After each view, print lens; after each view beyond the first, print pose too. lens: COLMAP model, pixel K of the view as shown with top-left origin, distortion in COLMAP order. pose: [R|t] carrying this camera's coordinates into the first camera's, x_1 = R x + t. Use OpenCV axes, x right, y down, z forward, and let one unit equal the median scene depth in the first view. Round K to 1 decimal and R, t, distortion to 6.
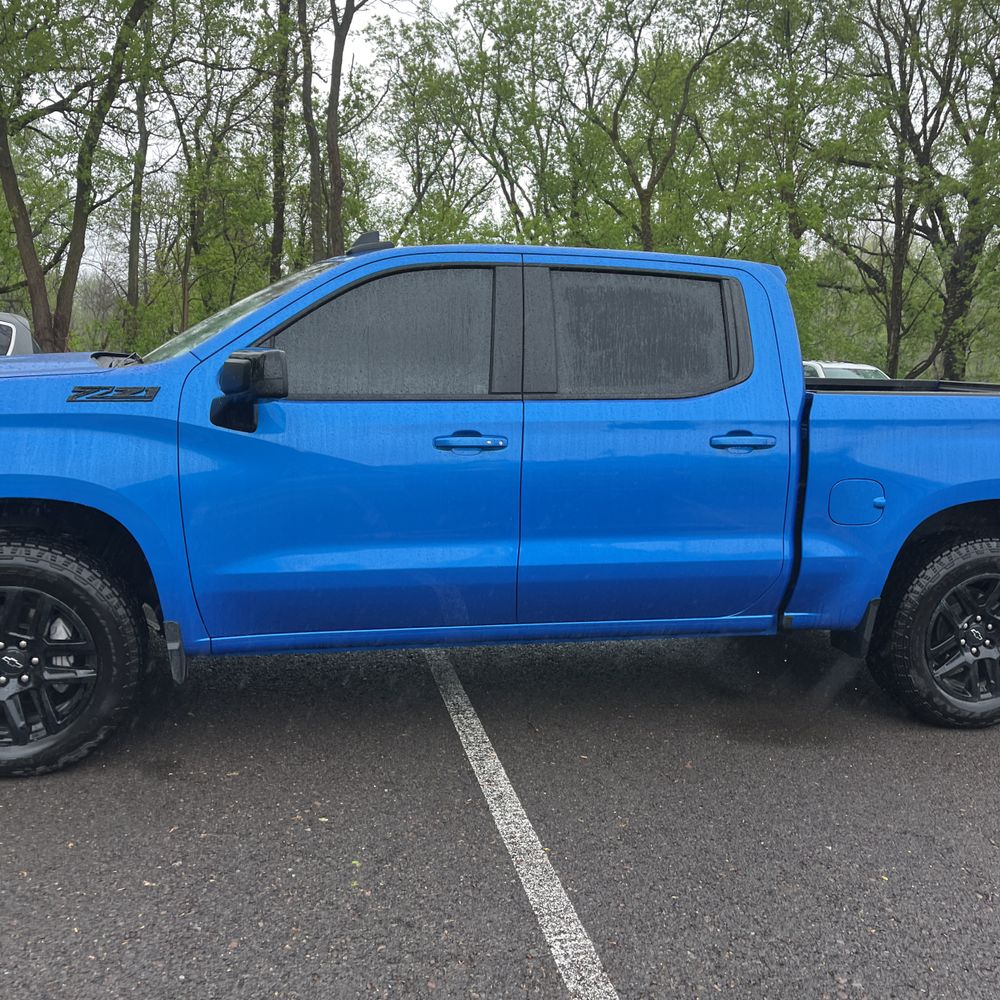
lens RADIAL K [[1009.9, 0, 500.7], [0, 1009.9, 504.6], [0, 0, 1]] dist [0.033624, 0.000000]
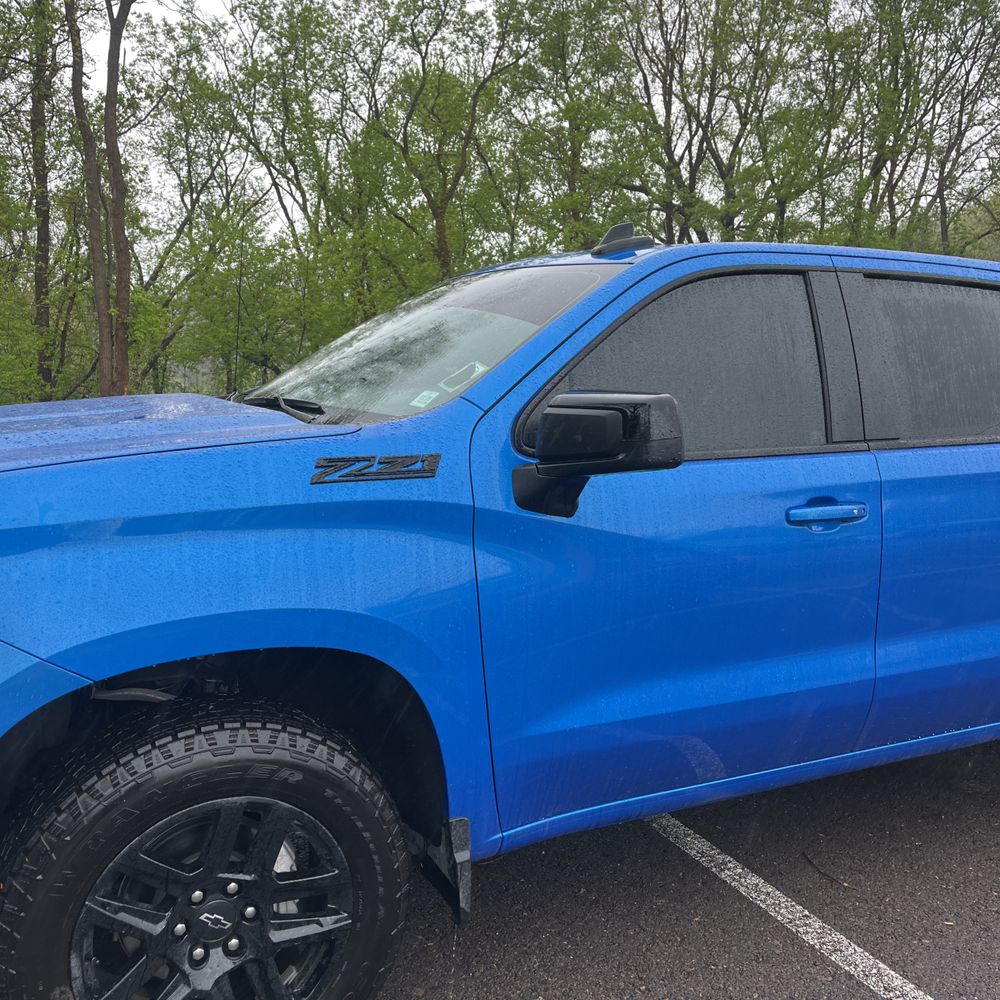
lens RADIAL K [[1009.9, 0, 498.9], [0, 1009.9, 489.9], [0, 0, 1]] dist [0.033624, 0.000000]
pose [[0.971353, -0.041271, 0.234031, -0.387806], [0.048129, 0.998561, -0.023667, -0.065844], [-0.232718, 0.034253, 0.971941, 0.321650]]
